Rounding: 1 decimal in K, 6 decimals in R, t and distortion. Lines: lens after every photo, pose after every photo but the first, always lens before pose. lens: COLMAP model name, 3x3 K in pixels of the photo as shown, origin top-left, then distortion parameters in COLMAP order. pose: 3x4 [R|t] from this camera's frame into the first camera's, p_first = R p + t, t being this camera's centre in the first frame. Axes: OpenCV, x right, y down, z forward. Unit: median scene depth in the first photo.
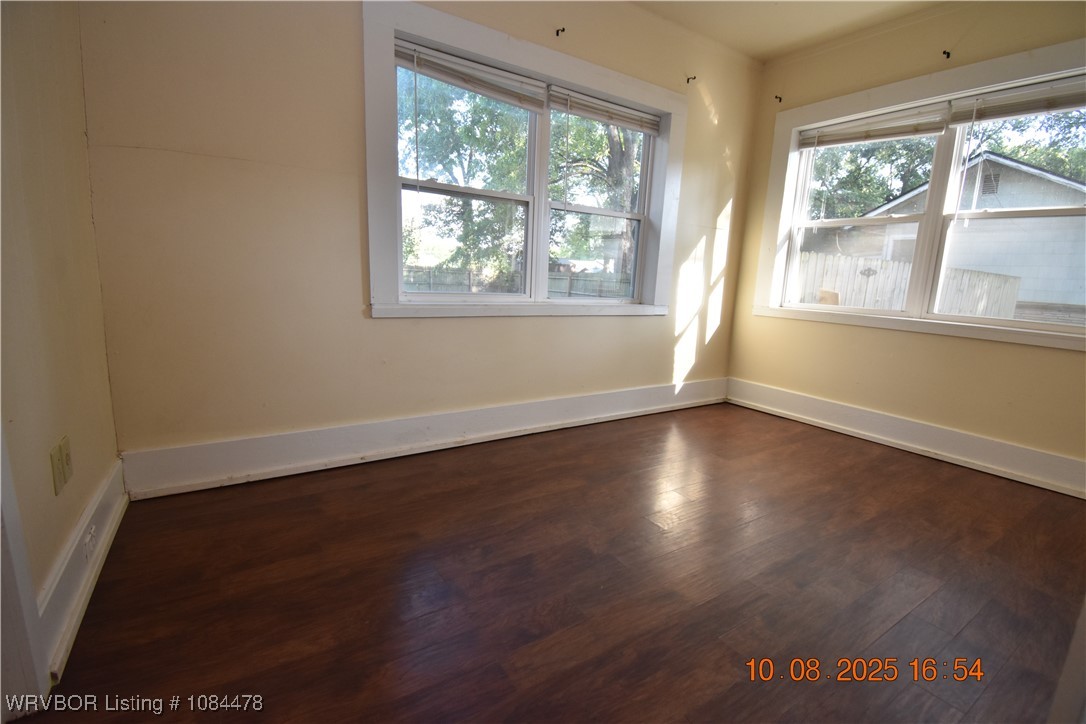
lens RADIAL K [[482.1, 0, 545.6], [0, 482.1, 361.8], [0, 0, 1]] dist [0.028229, -0.029739]
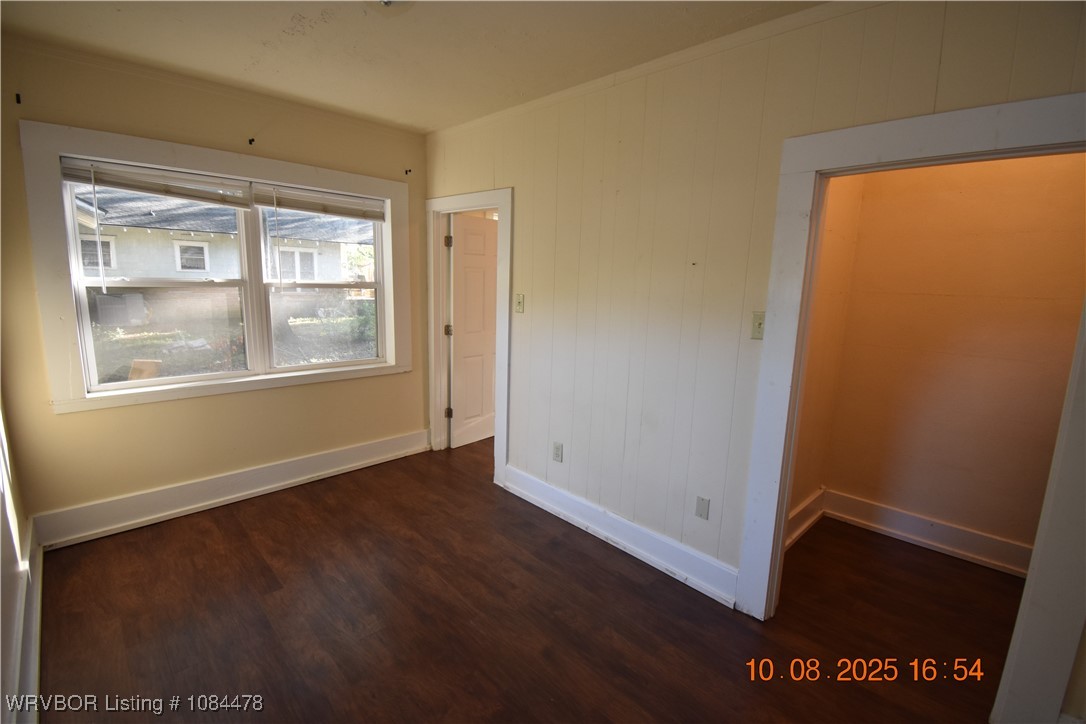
lens RADIAL K [[482.1, 0, 545.6], [0, 482.1, 361.8], [0, 0, 1]] dist [0.028229, -0.029739]
pose [[-0.204936, -0.220828, 0.953539, -0.448707], [0.134674, 0.958588, 0.250941, -0.332557], [-0.969466, 0.179844, -0.166709, 0.599620]]
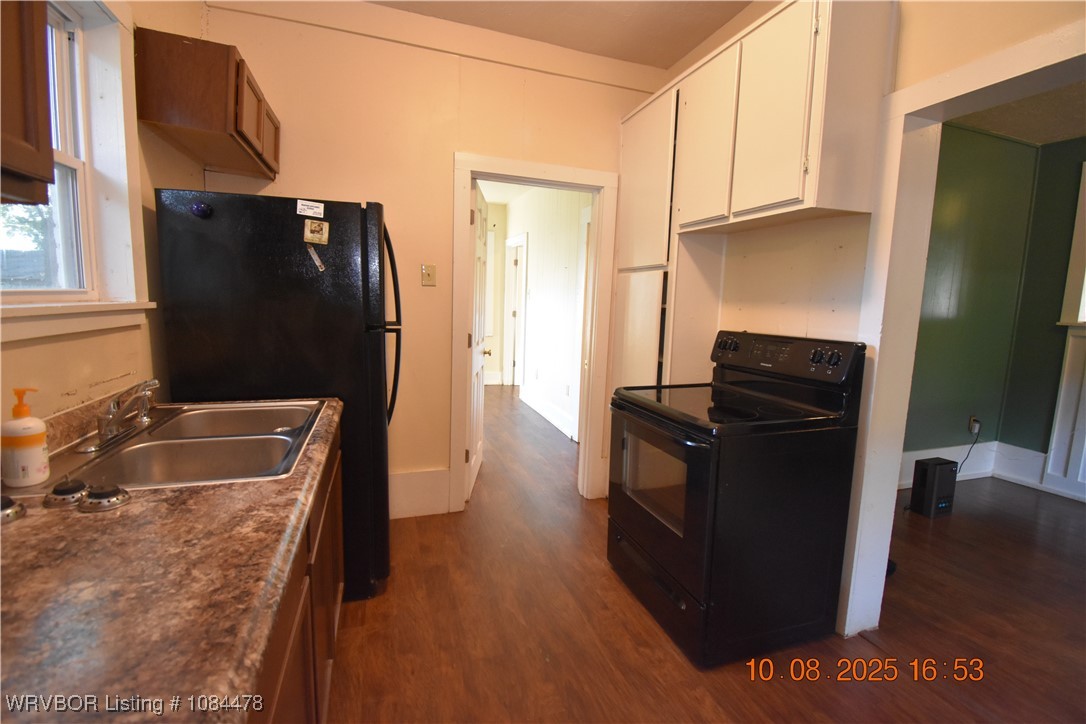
lens RADIAL K [[479.6, 0, 547.0], [0, 479.6, 356.4], [0, 0, 1]] dist [0.028723, -0.028898]
pose [[0.245899, -0.151531, 0.957378, -1.354857], [0.152118, 0.981499, 0.116278, -0.142926], [-0.957285, 0.117042, 0.264400, -0.174505]]
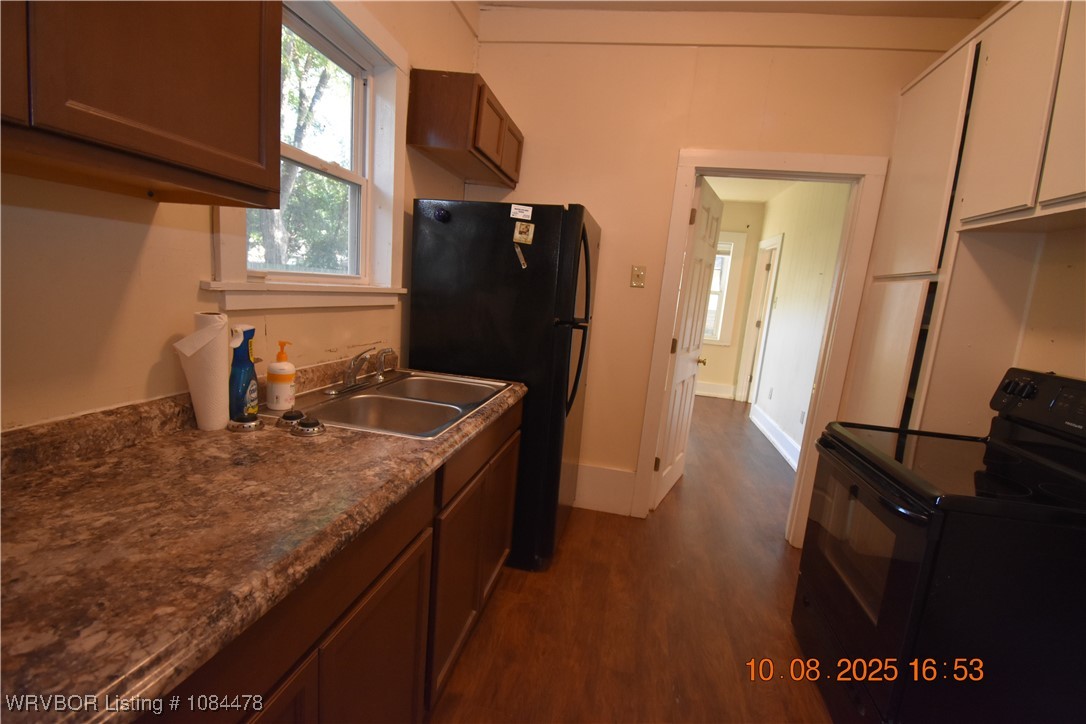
lens RADIAL K [[482.1, 0, 545.6], [0, 482.1, 361.8], [0, 0, 1]] dist [0.028229, -0.029739]
pose [[0.692343, -0.094357, 0.715373, -1.304776], [0.071926, 0.995500, 0.061696, -0.130909], [-0.717975, 0.008739, 0.696014, -0.240737]]
